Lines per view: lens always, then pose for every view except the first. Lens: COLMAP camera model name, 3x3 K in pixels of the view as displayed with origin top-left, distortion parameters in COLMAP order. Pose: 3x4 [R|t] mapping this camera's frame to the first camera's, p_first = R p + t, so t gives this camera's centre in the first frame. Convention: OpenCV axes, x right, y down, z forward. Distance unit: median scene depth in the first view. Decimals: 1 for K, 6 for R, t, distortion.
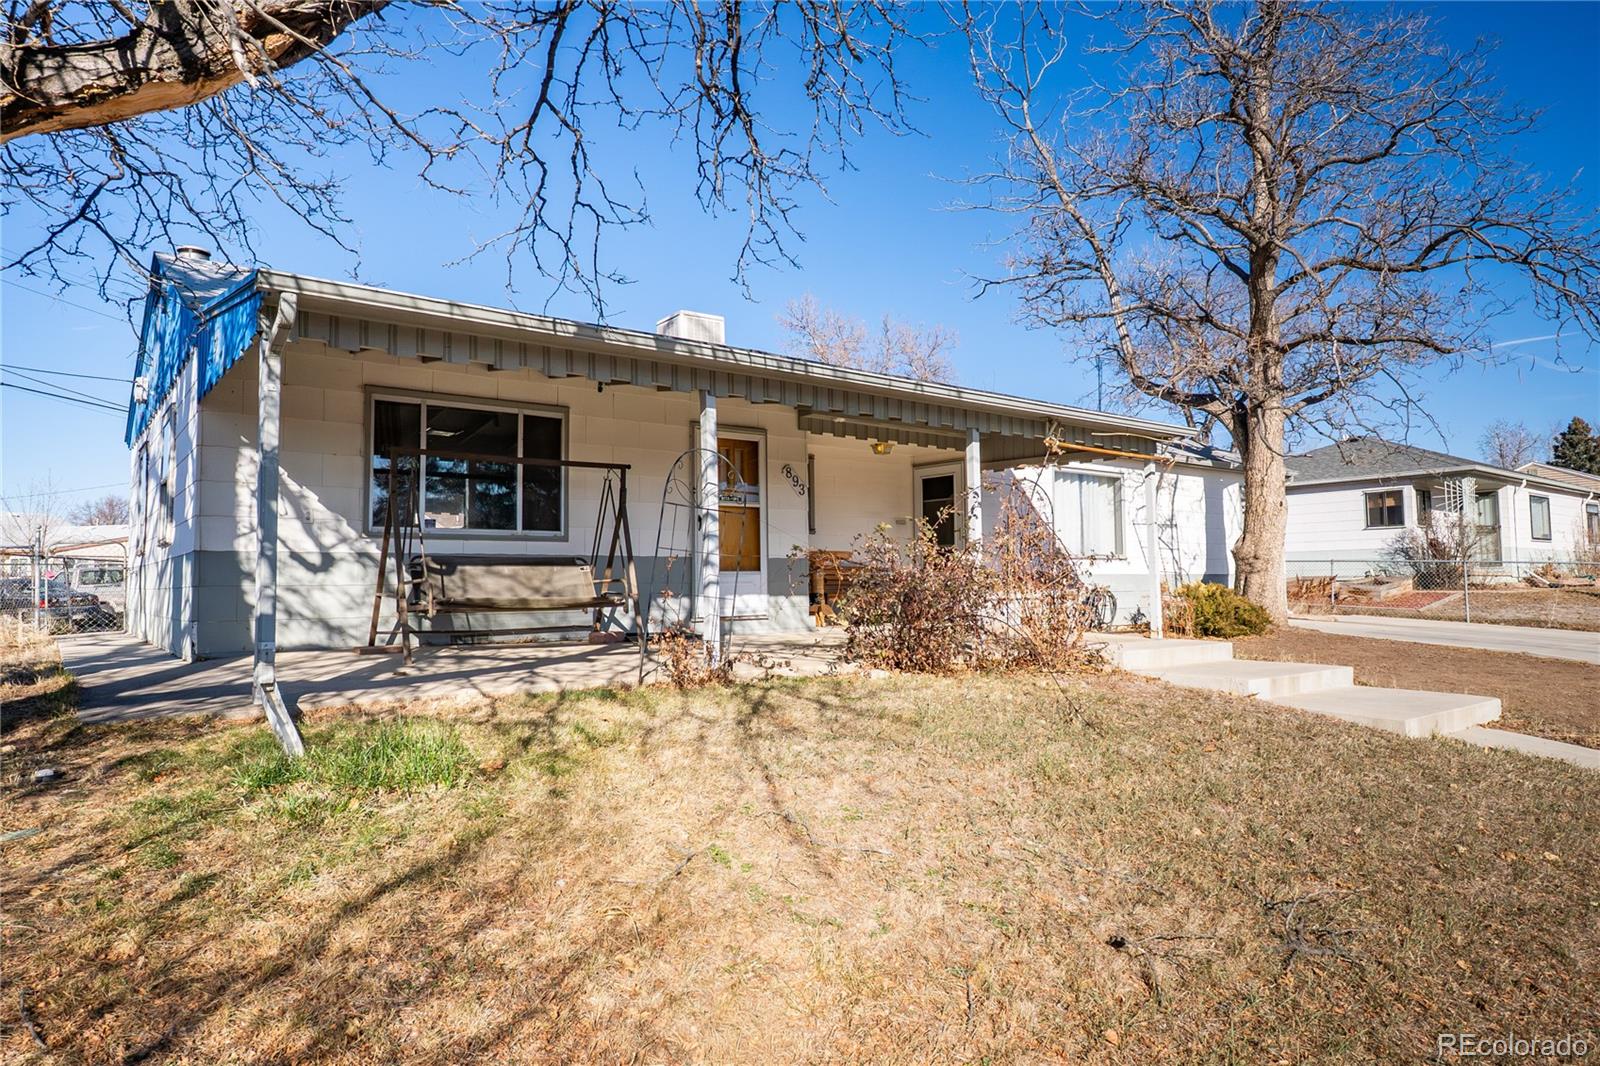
lens RADIAL K [[980.2, 0, 800.0], [0, 980.2, 533.0], [0, 0, 1]] dist [-0.003020, 0.002455]
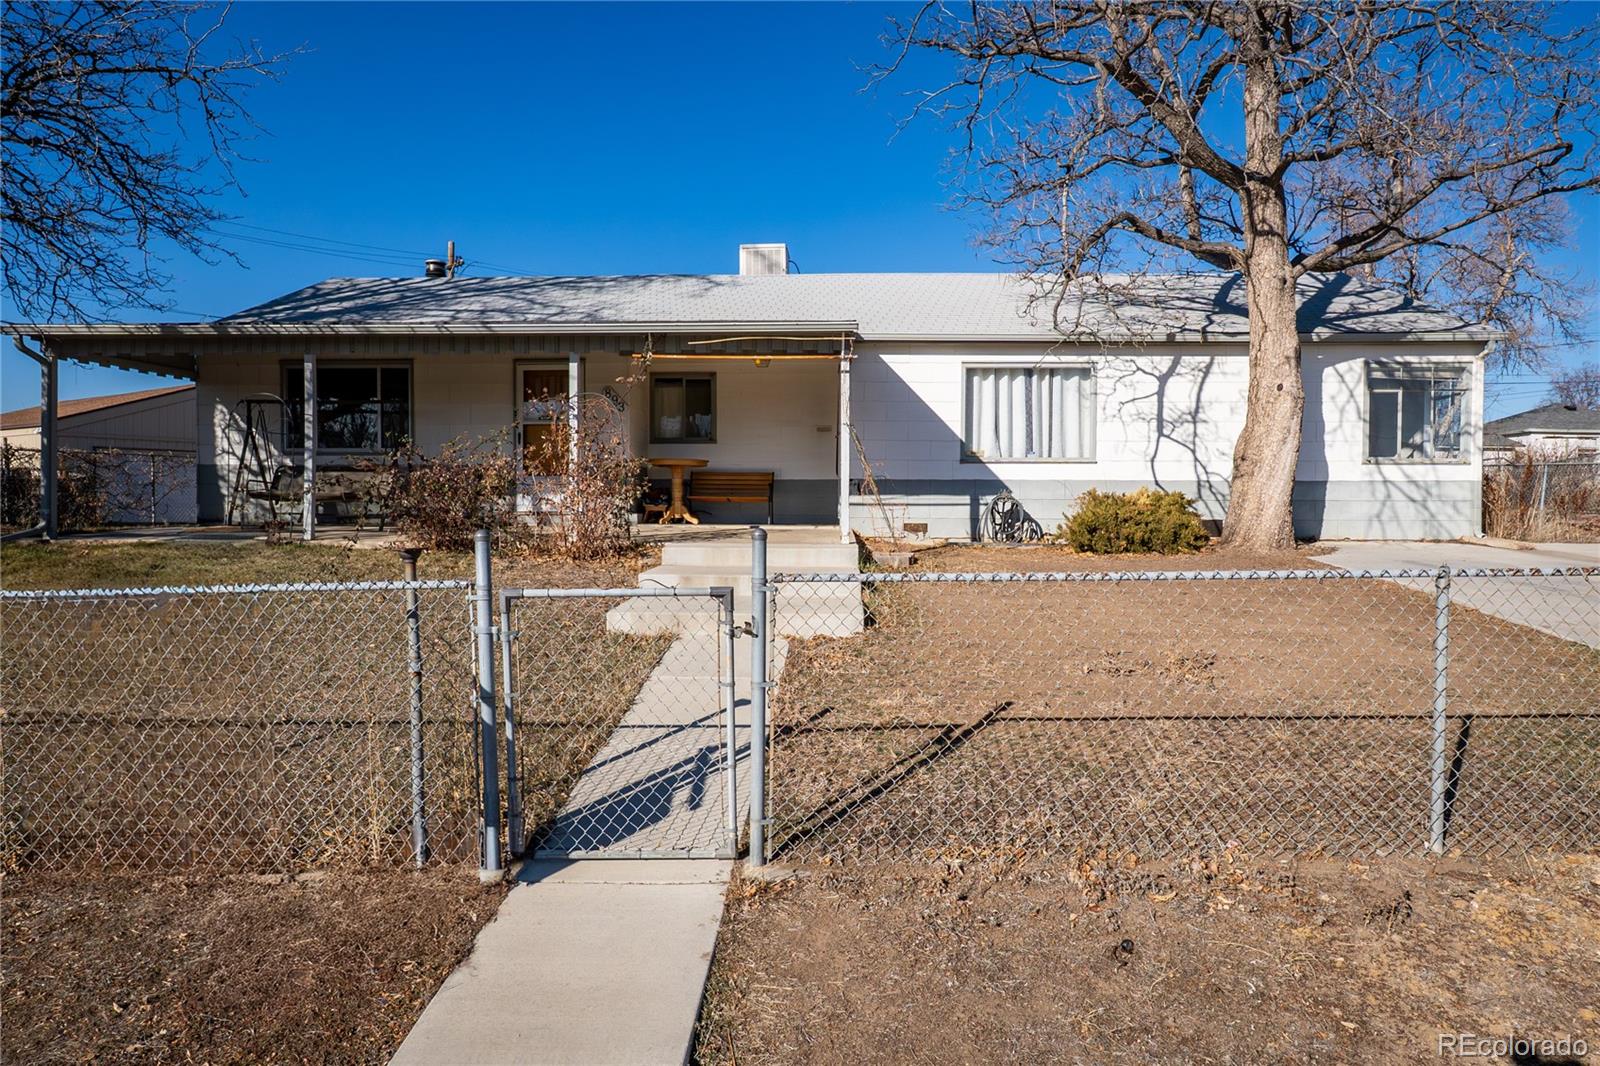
lens RADIAL K [[980.2, 0, 800.0], [0, 980.2, 533.0], [0, 0, 1]] dist [-0.003020, 0.002455]
pose [[0.776430, 0.016466, -0.629988, 0.942966], [0.025277, 0.998041, 0.057238, 0.047327], [0.629696, -0.060366, 0.774493, 0.210648]]
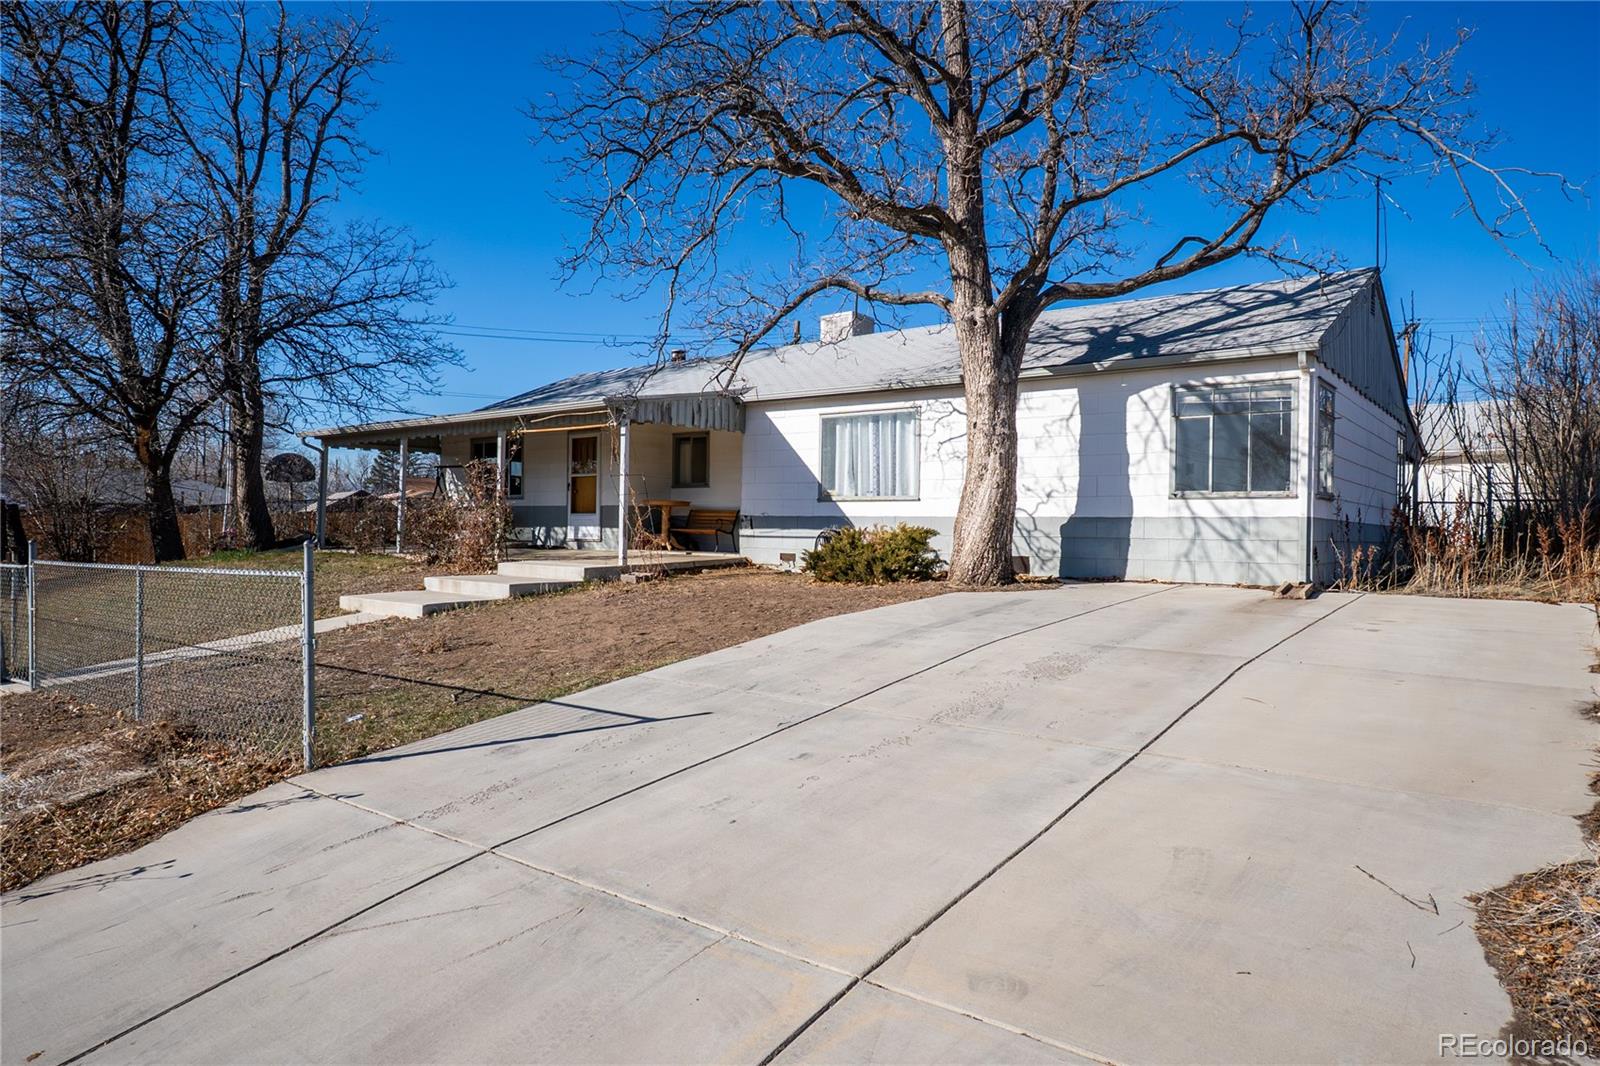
lens RADIAL K [[980.2, 0, 800.0], [0, 980.2, 533.0], [0, 0, 1]] dist [-0.003020, 0.002455]
pose [[0.256014, -0.001204, -0.966672, 1.681002], [0.023436, 0.999713, 0.004961, 0.073096], [0.966389, -0.023925, 0.255969, 0.909984]]
